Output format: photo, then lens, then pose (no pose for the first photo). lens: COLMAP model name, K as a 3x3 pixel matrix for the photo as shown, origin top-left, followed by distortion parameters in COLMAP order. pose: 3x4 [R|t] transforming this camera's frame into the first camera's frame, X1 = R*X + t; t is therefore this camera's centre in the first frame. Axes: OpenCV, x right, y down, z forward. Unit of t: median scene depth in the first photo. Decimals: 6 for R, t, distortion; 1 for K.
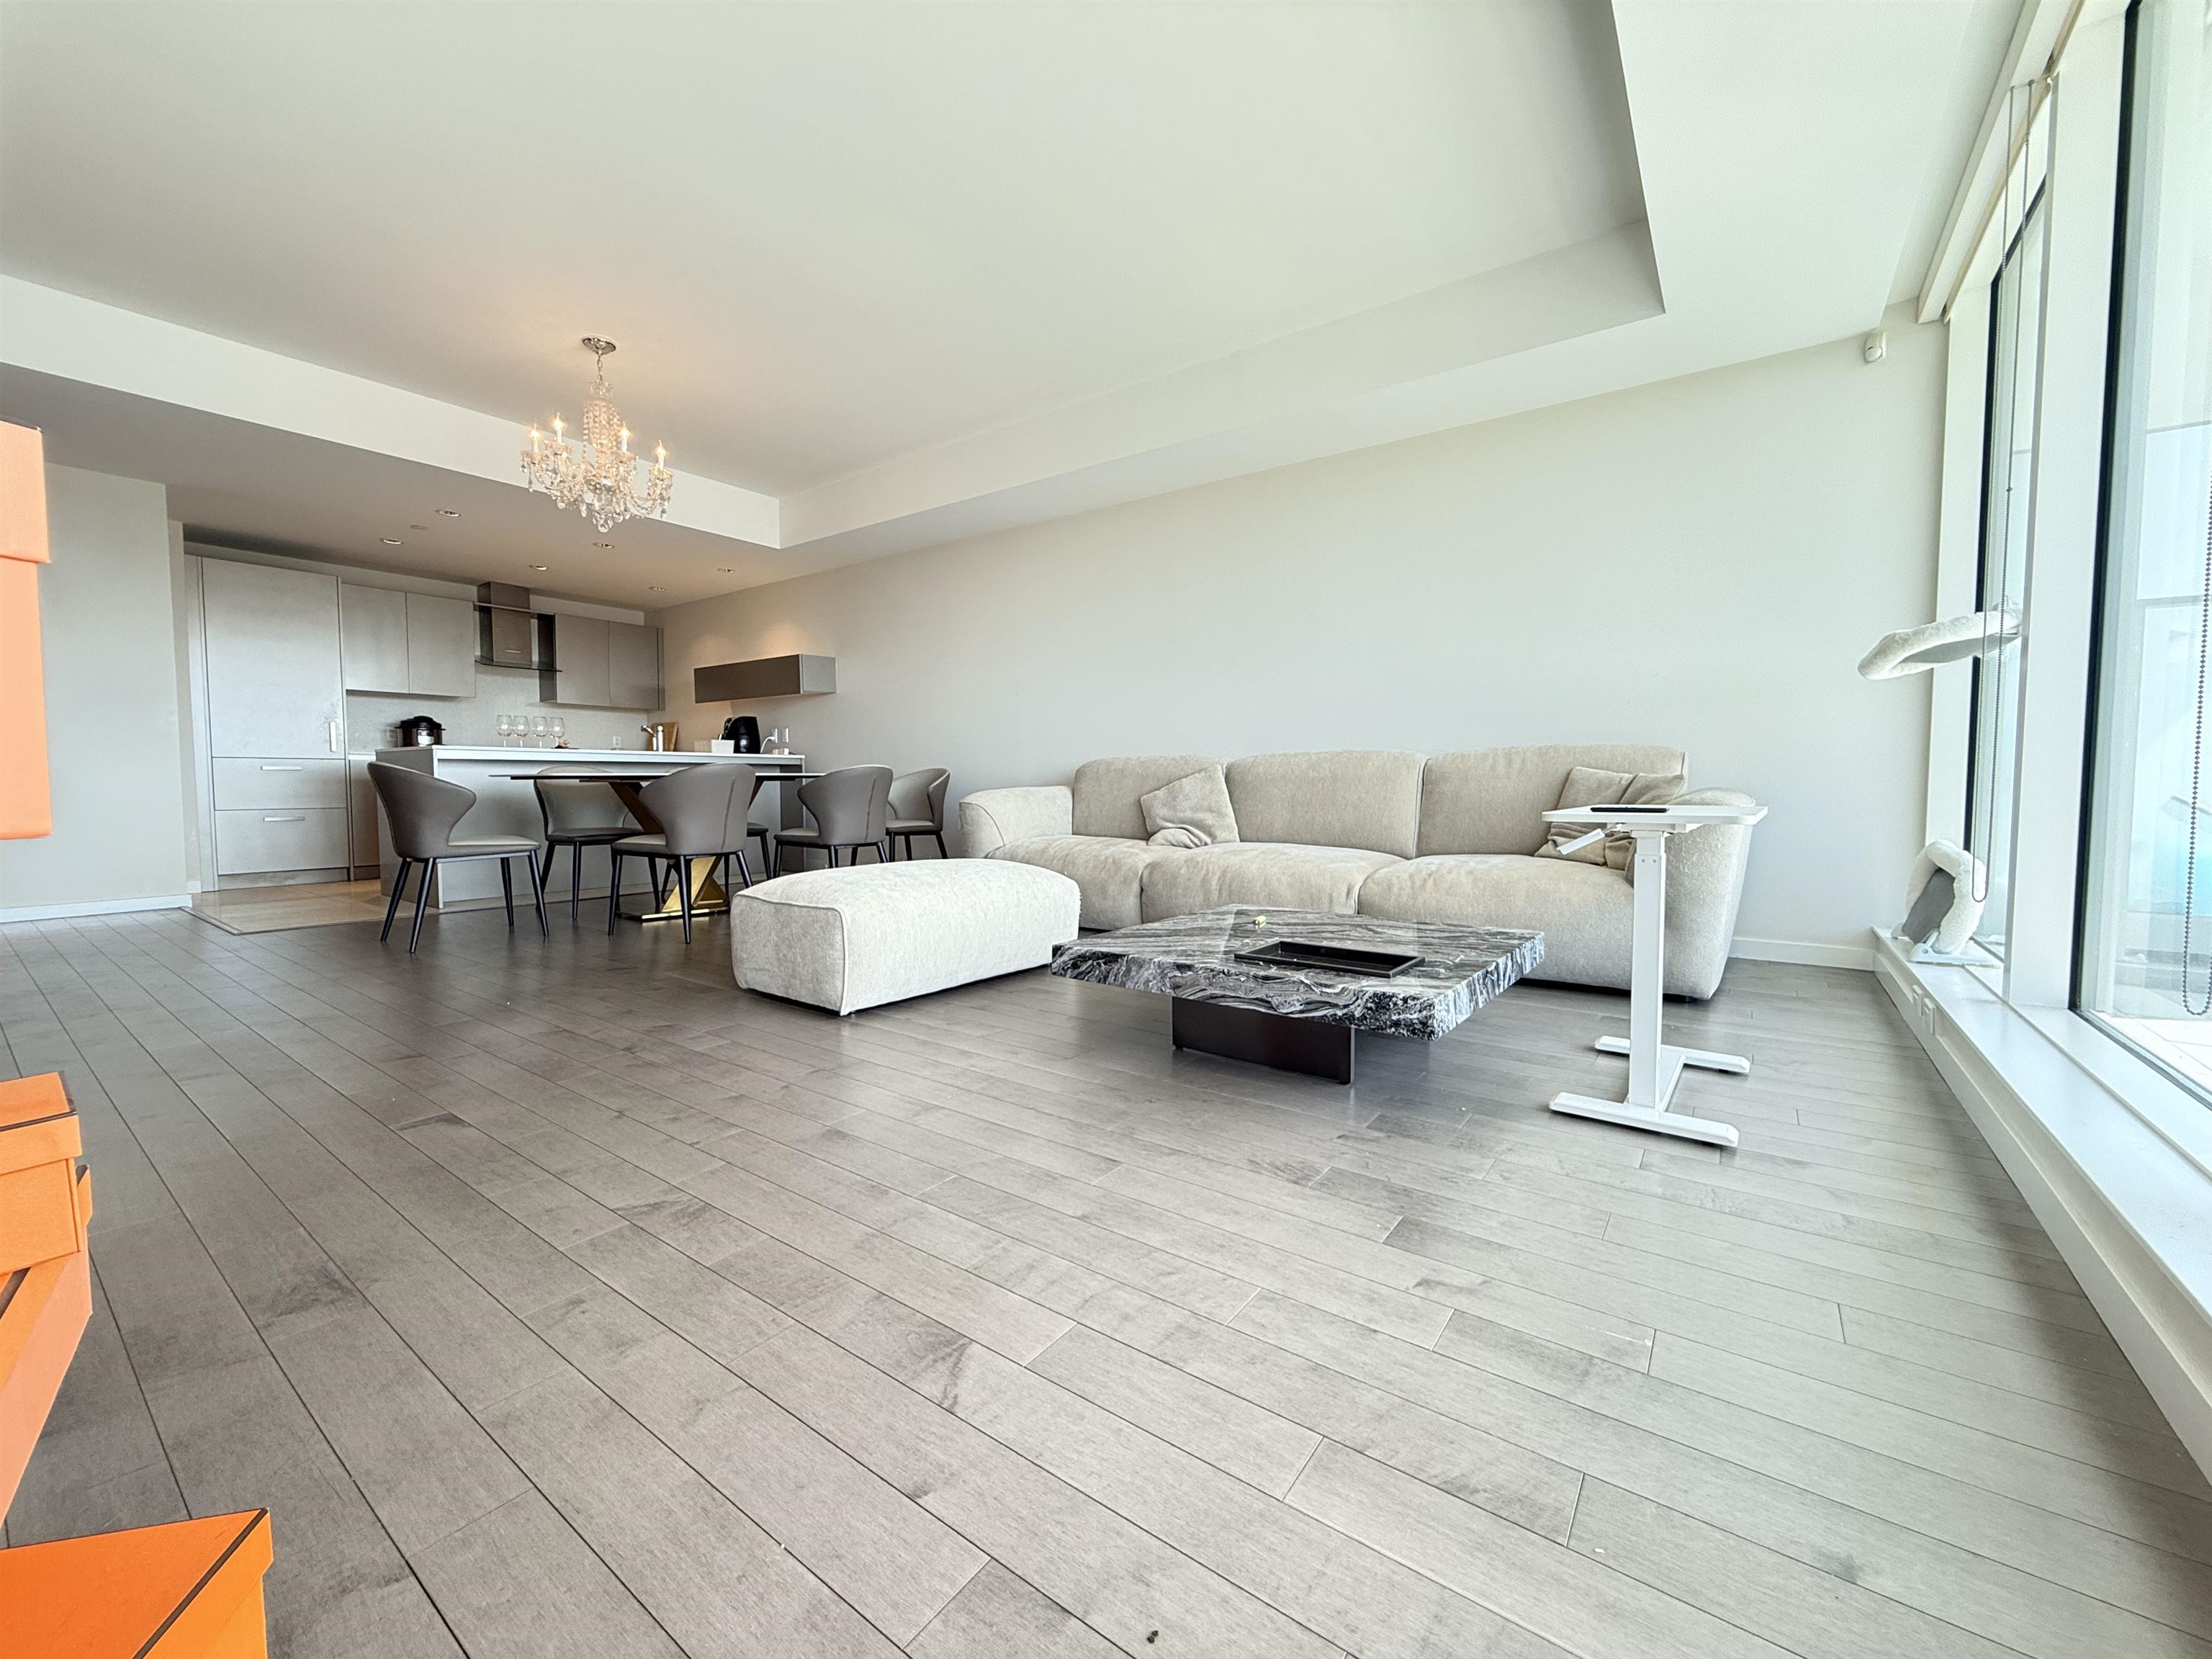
lens RADIAL K [[883.2, 0, 1099.8], [0, 883.2, 829.0], [0, 0, 1]] dist [-0.000528, -0.000648]
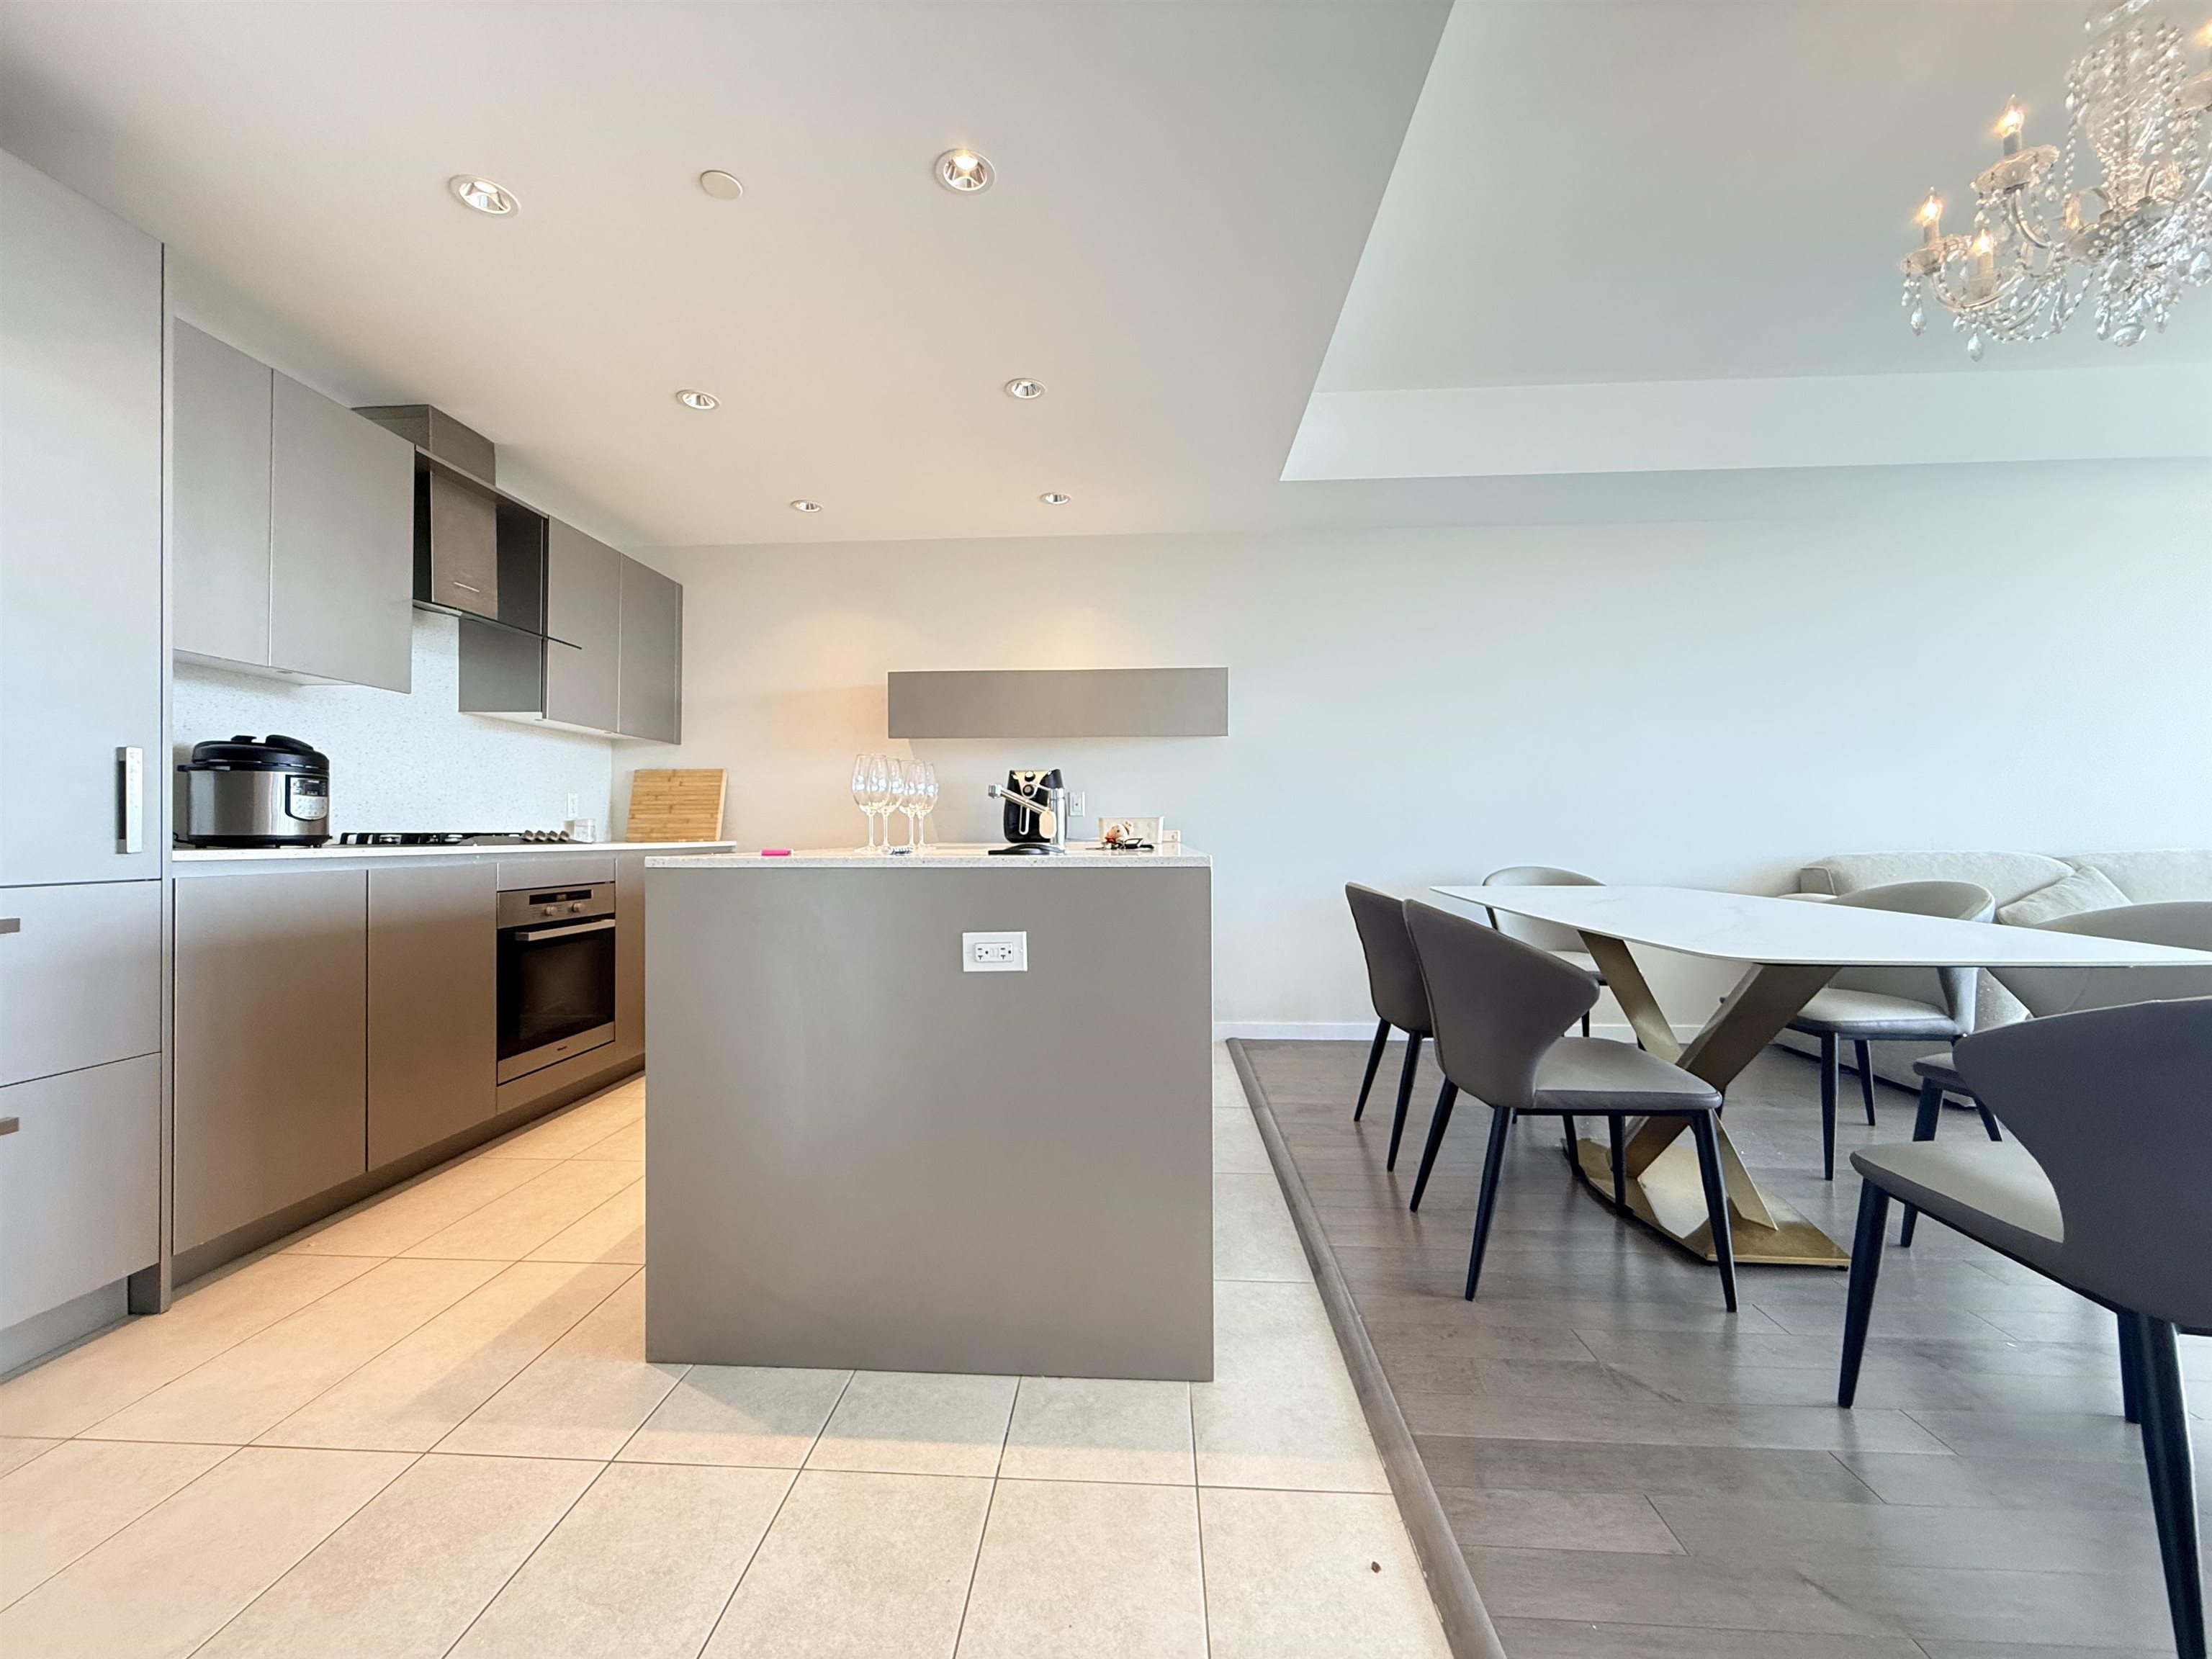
lens RADIAL K [[883.2, 0, 1099.8], [0, 883.2, 829.0], [0, 0, 1]] dist [-0.000528, -0.000648]
pose [[0.837809, -0.003185, 0.545955, -0.708376], [0.033616, 0.998387, -0.045762, -0.067864], [-0.544928, 0.056693, 0.836564, 0.560916]]
